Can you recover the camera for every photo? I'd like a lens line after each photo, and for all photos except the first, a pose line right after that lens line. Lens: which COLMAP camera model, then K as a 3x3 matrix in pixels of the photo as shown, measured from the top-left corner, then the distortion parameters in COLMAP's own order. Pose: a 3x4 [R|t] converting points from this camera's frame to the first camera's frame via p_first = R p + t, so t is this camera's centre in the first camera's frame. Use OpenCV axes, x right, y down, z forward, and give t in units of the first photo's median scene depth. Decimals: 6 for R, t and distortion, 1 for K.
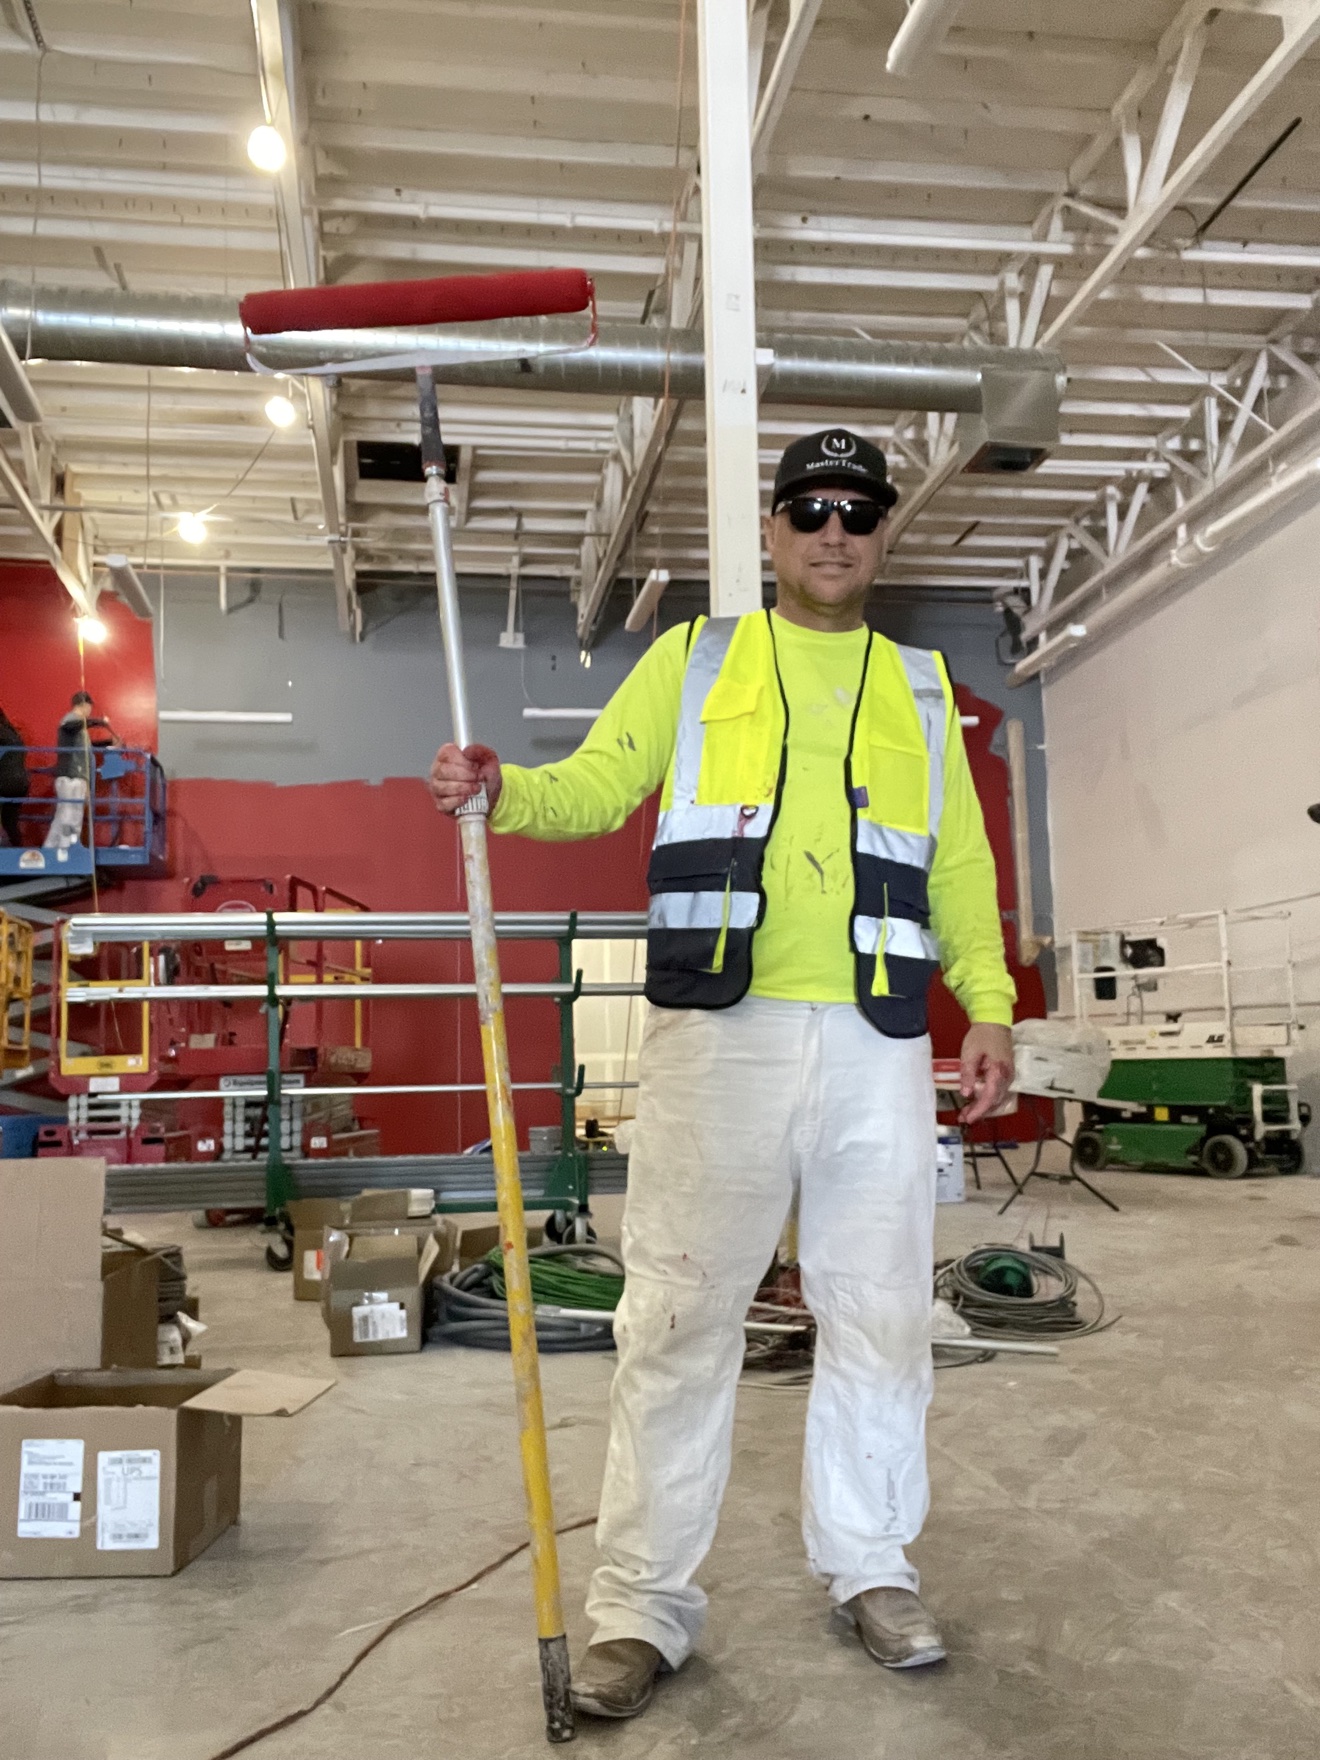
lens RADIAL K [[1553.3, 0, 660.0], [0, 1553.3, 880.0], [0, 0, 1]] dist [0.001505, 0.000589]
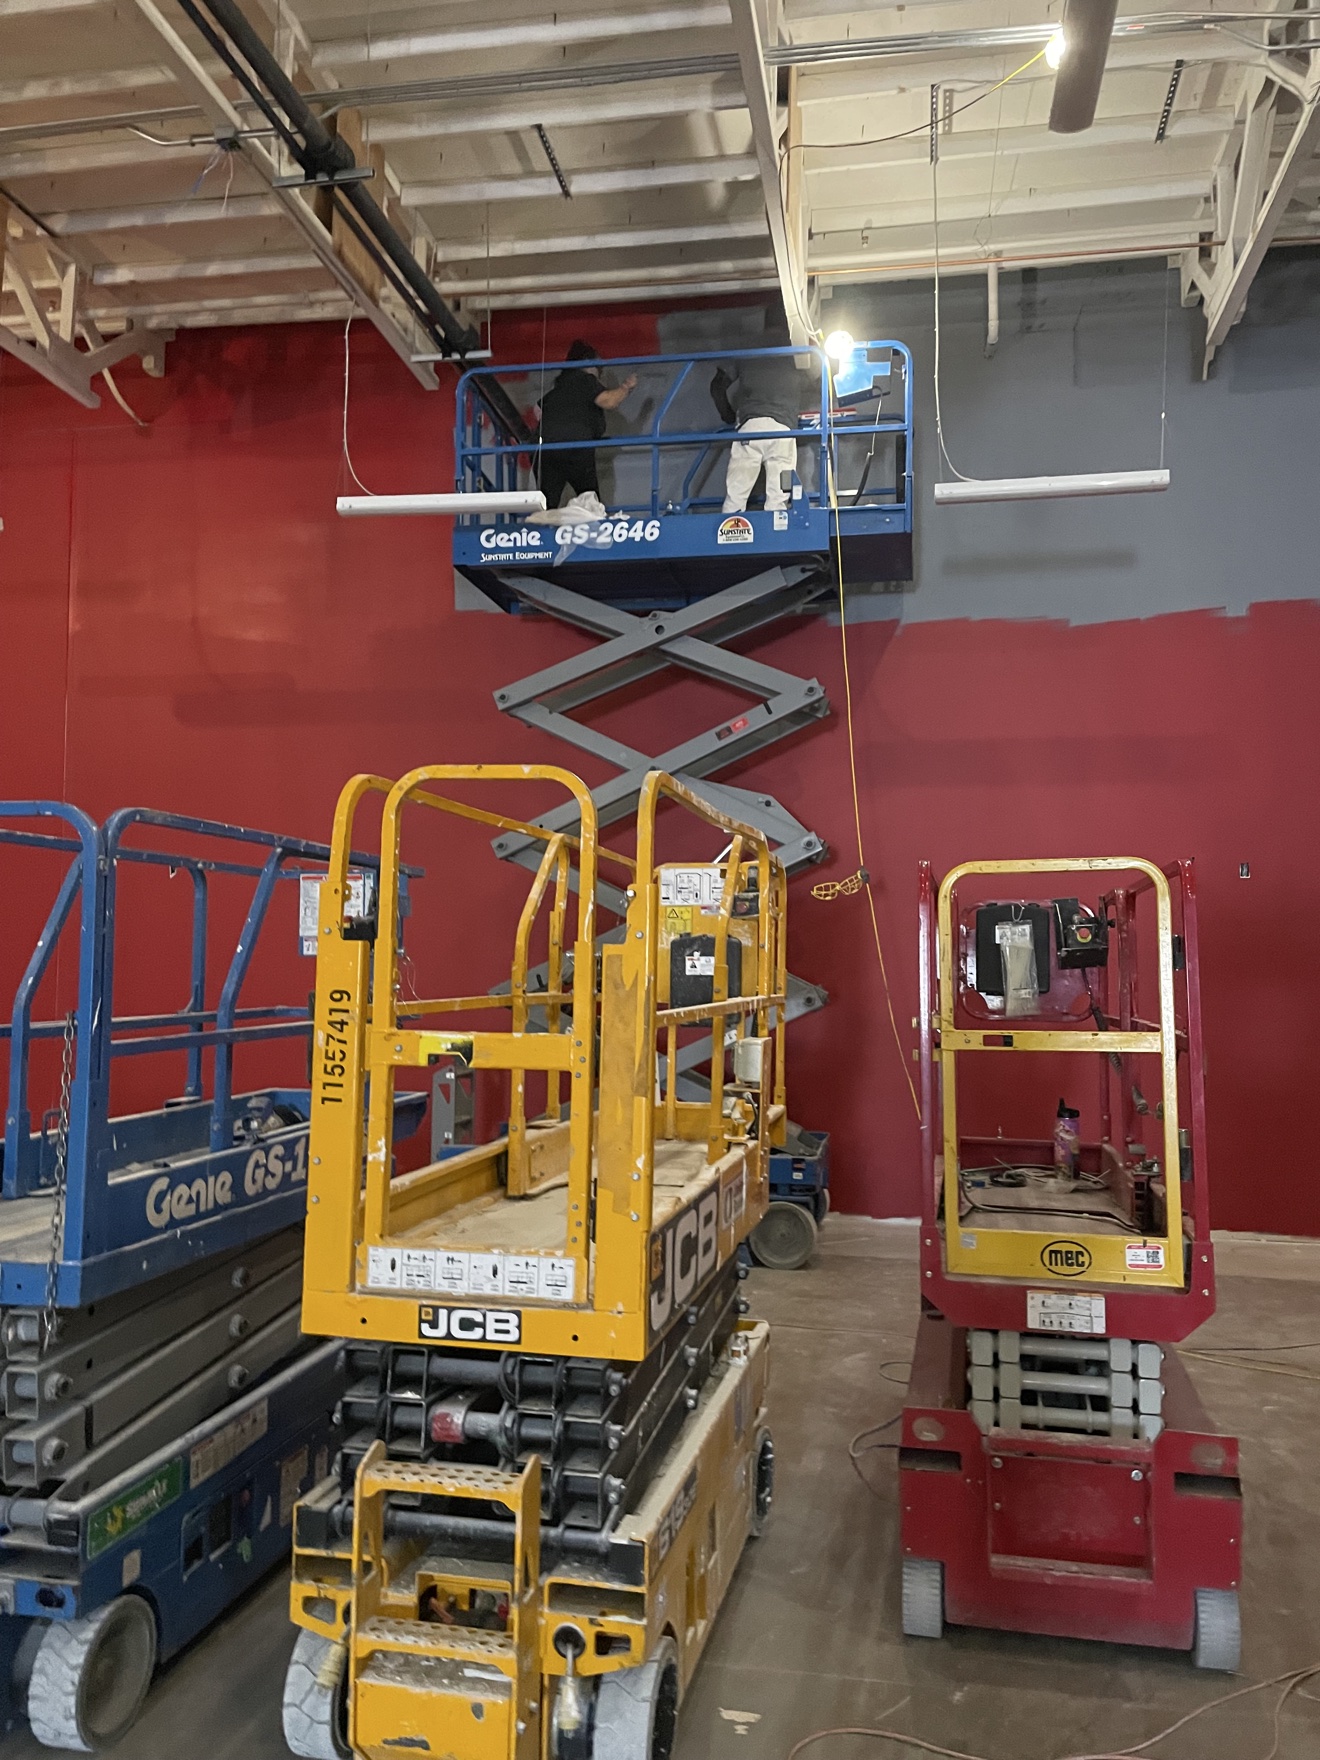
lens RADIAL K [[1333.4, 0, 660.0], [0, 1333.4, 880.0], [0, 0, 1]] dist [0.001294, 0.000466]
pose [[0.941542, 0.014157, -0.336599, -0.342866], [0.010234, 0.997454, 0.070579, 0.003718], [0.336741, -0.069898, 0.938999, 0.670561]]
